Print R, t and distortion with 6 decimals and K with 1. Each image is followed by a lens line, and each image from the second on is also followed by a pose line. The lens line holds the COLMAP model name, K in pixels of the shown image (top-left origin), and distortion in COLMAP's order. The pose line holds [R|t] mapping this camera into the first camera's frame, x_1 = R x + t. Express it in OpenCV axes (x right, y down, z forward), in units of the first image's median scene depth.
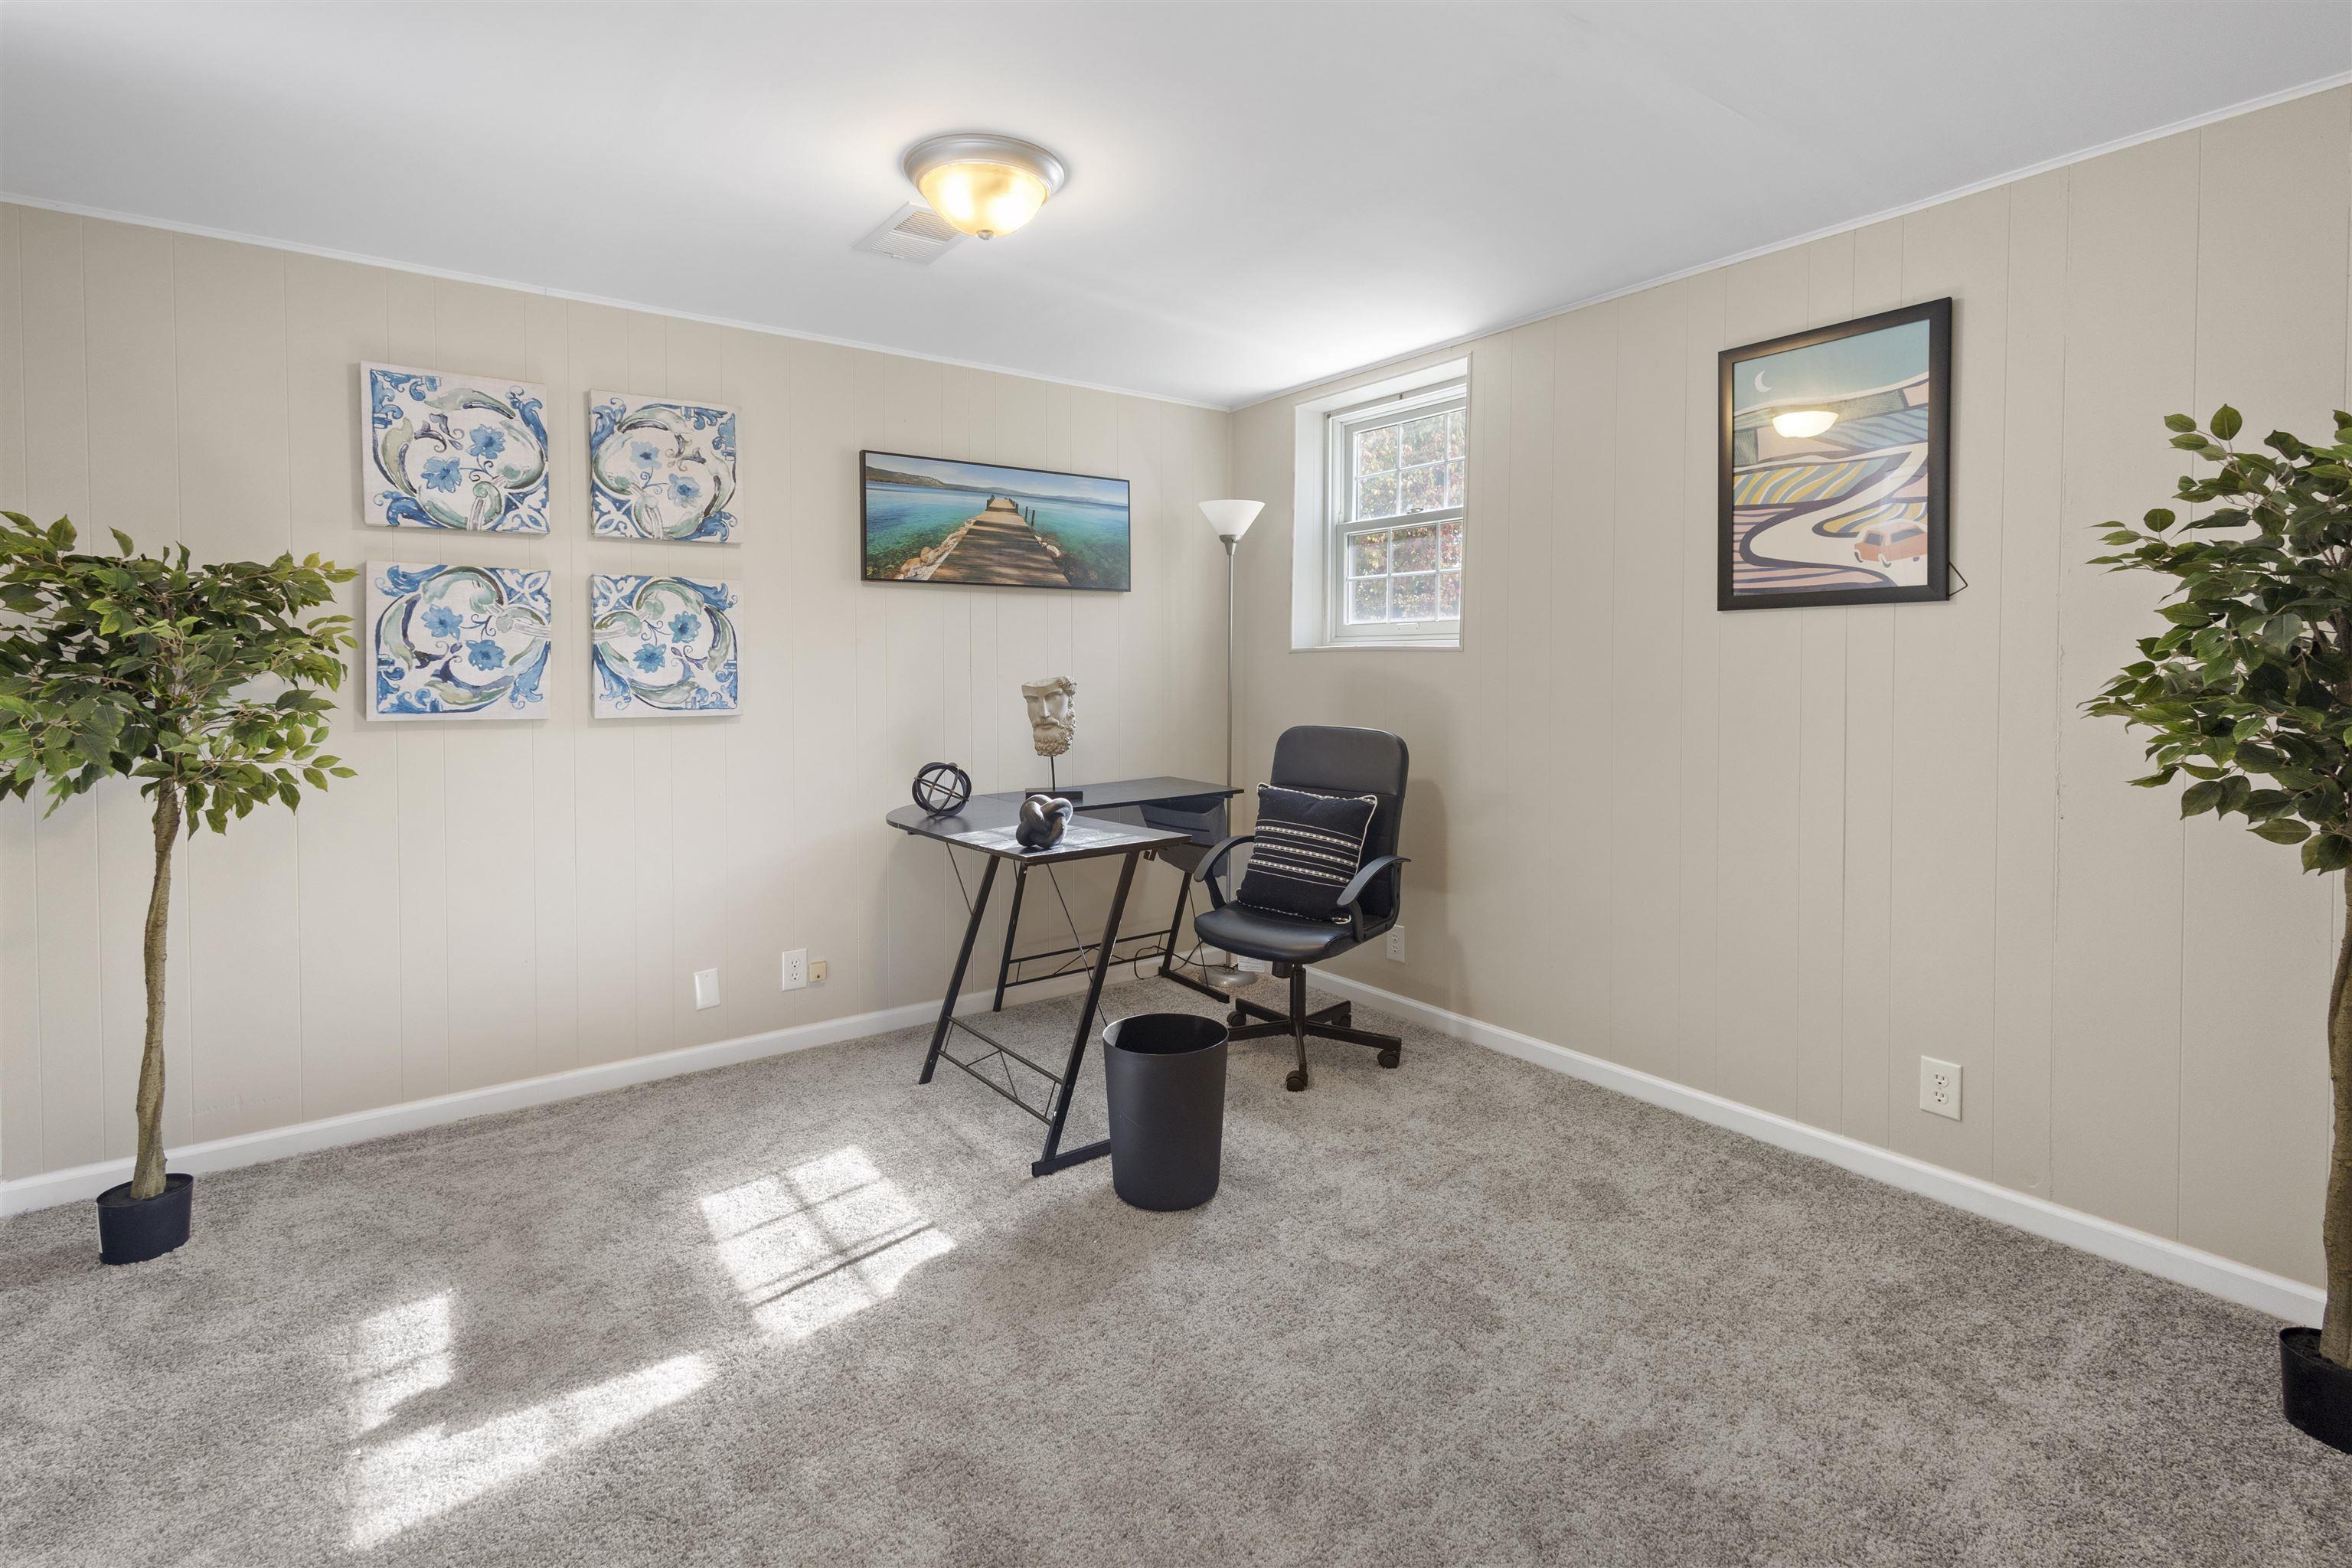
lens RADIAL K [[1103.1, 0, 1161.3], [0, 1103.1, 678.3], [0, 0, 1]] dist [0.003850, -0.000694]
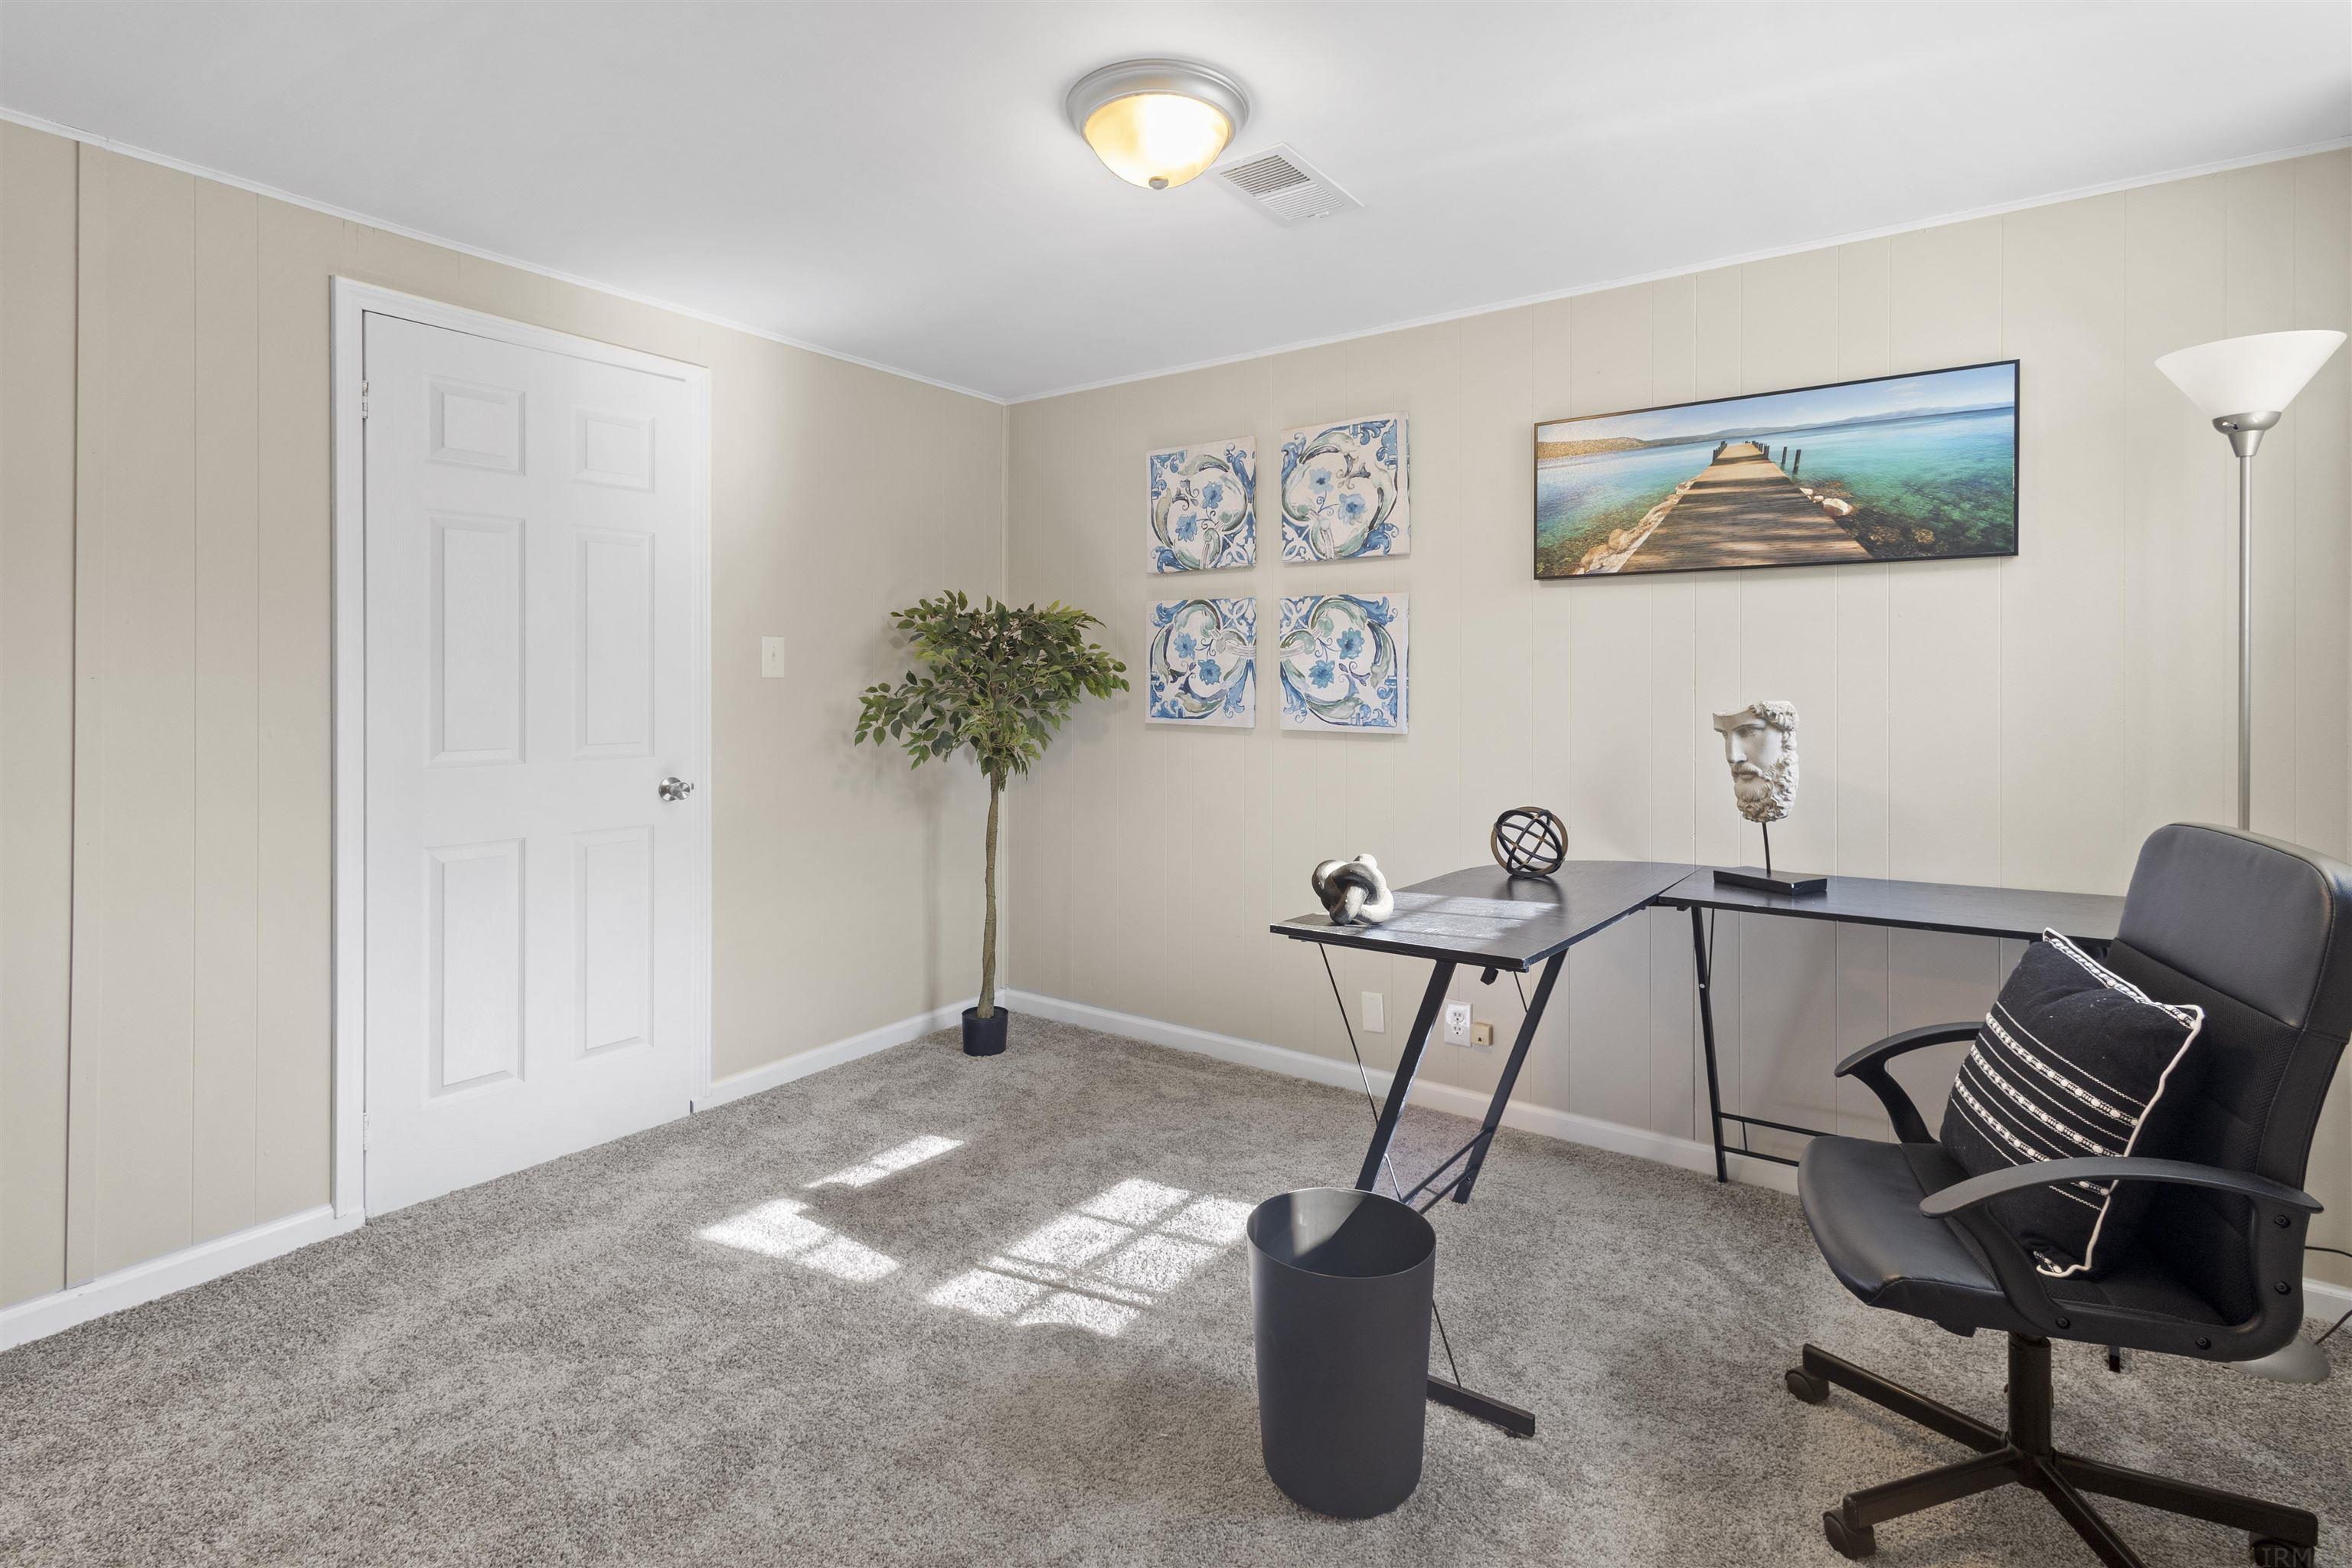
lens RADIAL K [[1103.1, 0, 1176.7], [0, 1103.1, 673.3], [0, 0, 1]] dist [0.003850, -0.000694]
pose [[0.329131, -0.002138, -0.944282, 0.484498], [-0.015197, 0.999856, -0.007561, -0.009547], [0.944162, 0.016839, 0.329051, 0.539971]]
